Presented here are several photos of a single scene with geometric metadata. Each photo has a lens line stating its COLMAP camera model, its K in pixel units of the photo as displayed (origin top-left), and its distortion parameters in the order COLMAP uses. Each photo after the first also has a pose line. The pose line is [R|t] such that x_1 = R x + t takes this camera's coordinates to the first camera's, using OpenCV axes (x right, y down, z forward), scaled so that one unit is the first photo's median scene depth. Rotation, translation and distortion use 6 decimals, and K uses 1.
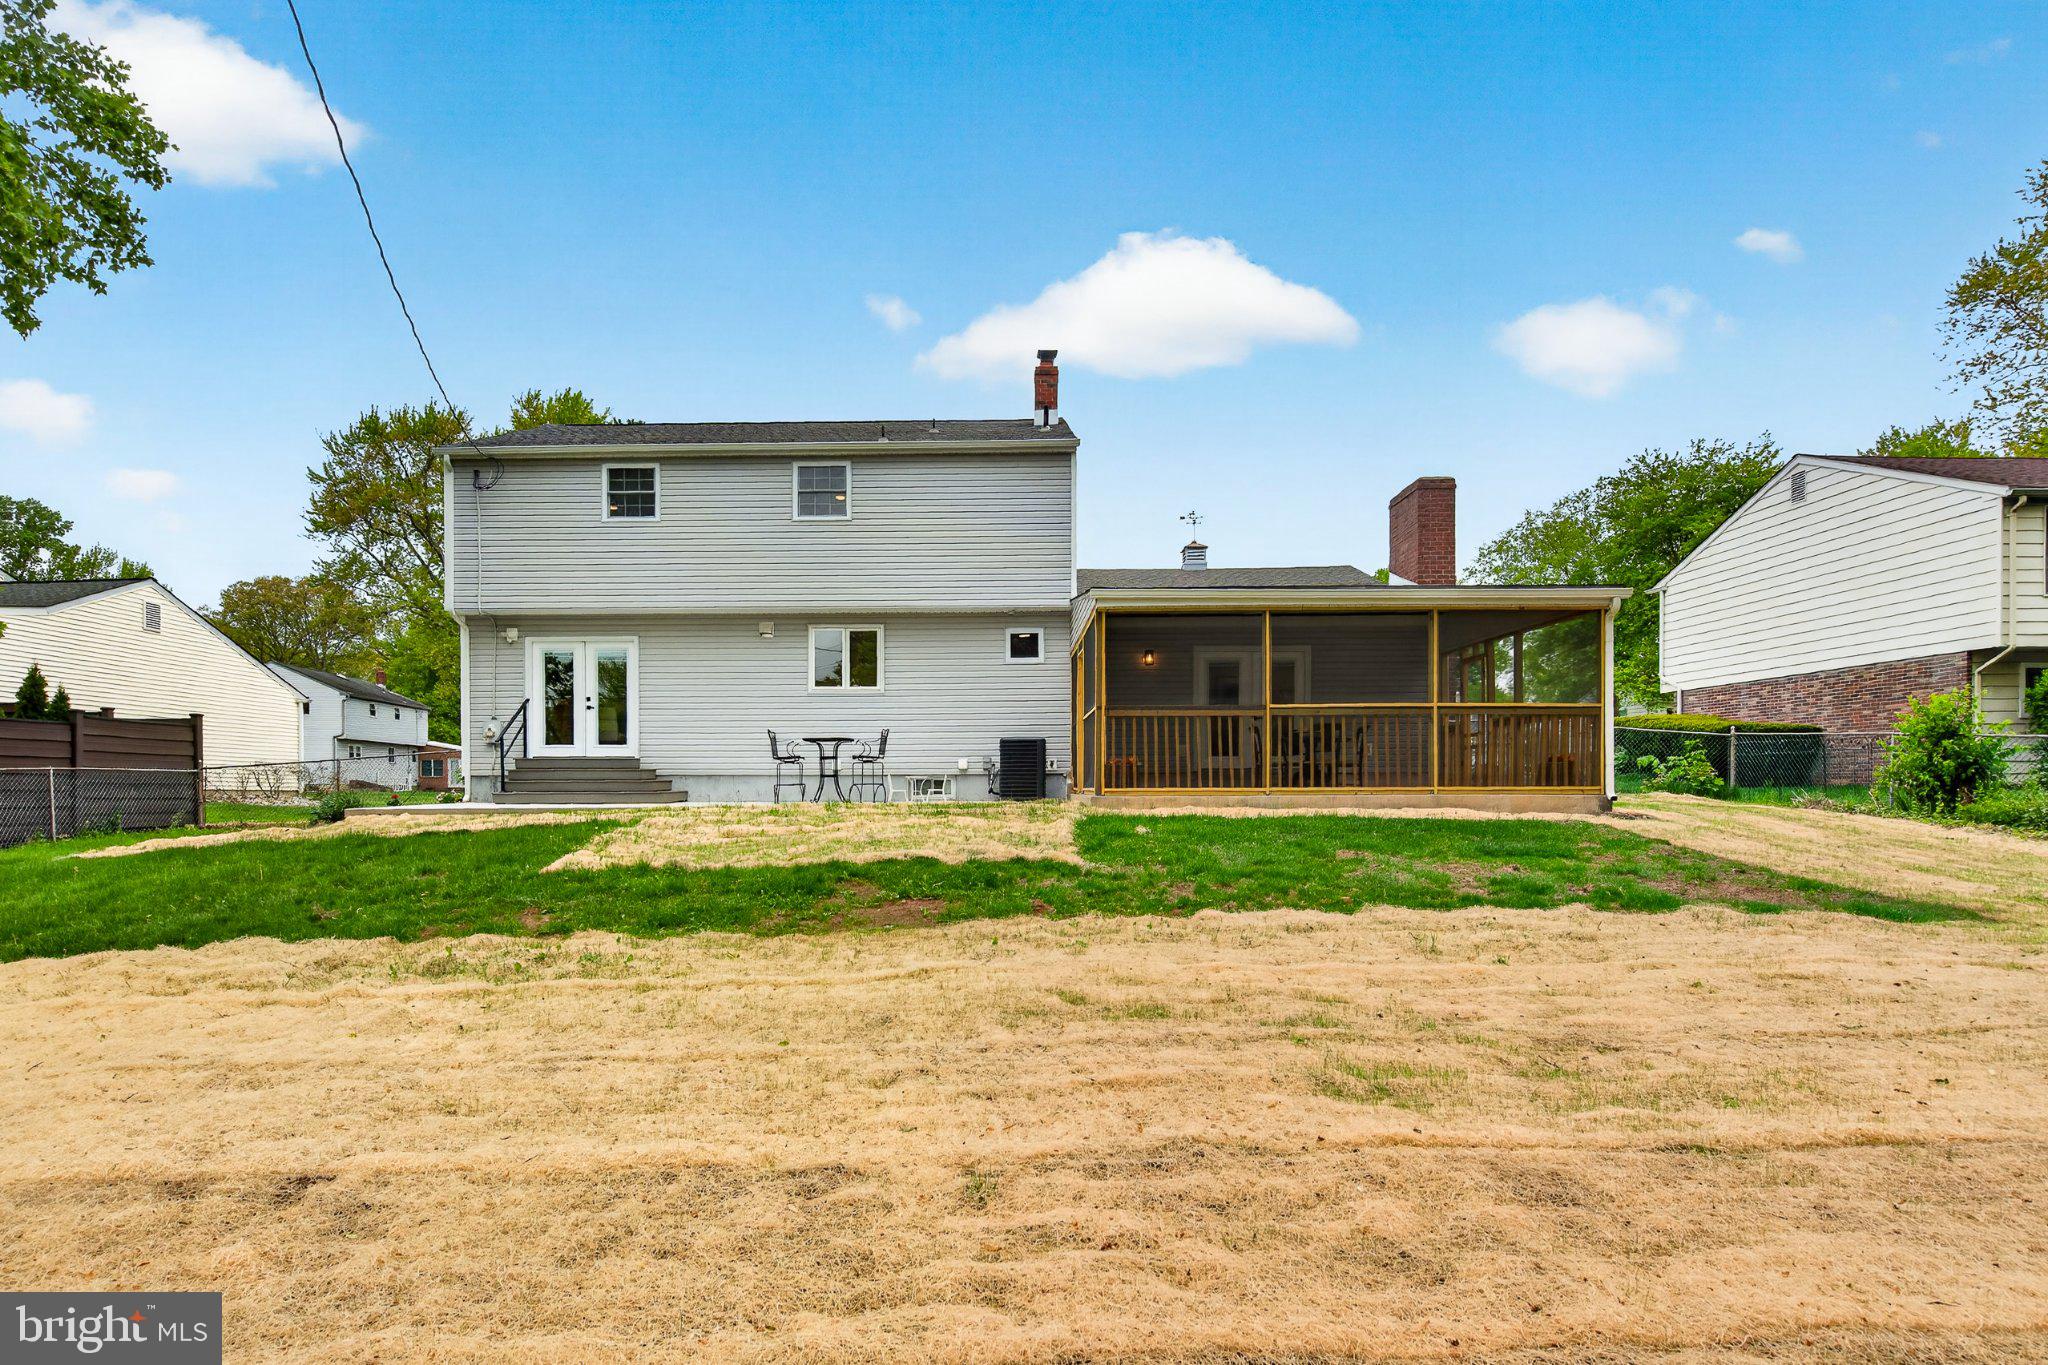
lens RADIAL K [[1105.0, 0, 957.9], [0, 1105.0, 784.3], [0, 0, 1]] dist [0.002397, 0.001315]
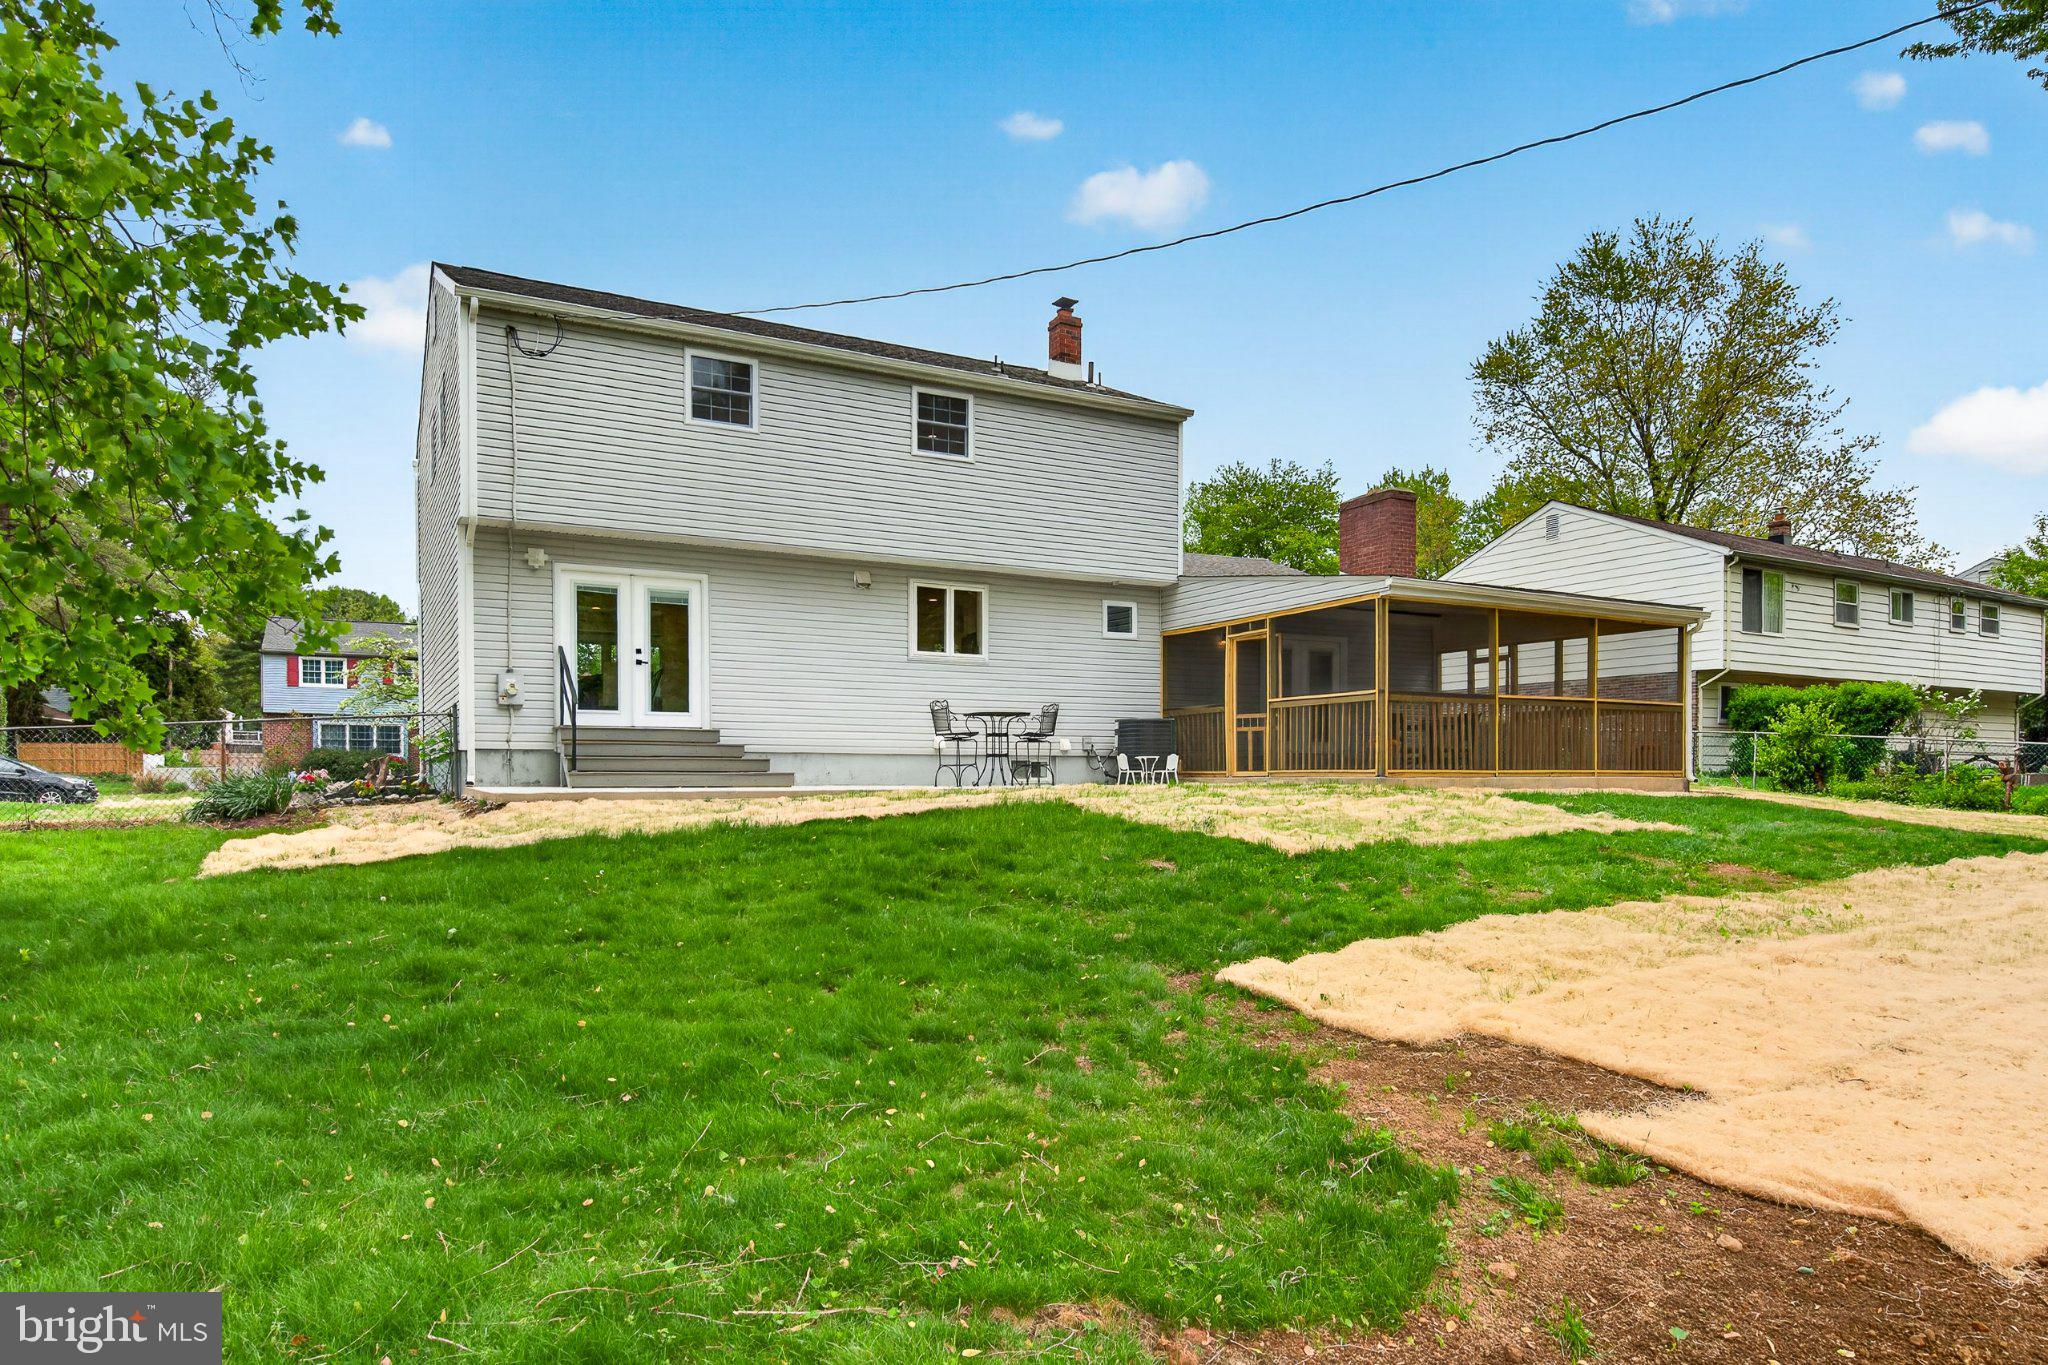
lens RADIAL K [[1298.5, 0, 996.4], [0, 1298.5, 773.6], [0, 0, 1]] dist [0.011985, 0.000775]
pose [[0.860335, 0.005509, 0.509700, -0.591573], [-0.004531, 0.999985, -0.003161, 0.009205], [-0.509709, 0.000411, 0.860347, 0.107027]]
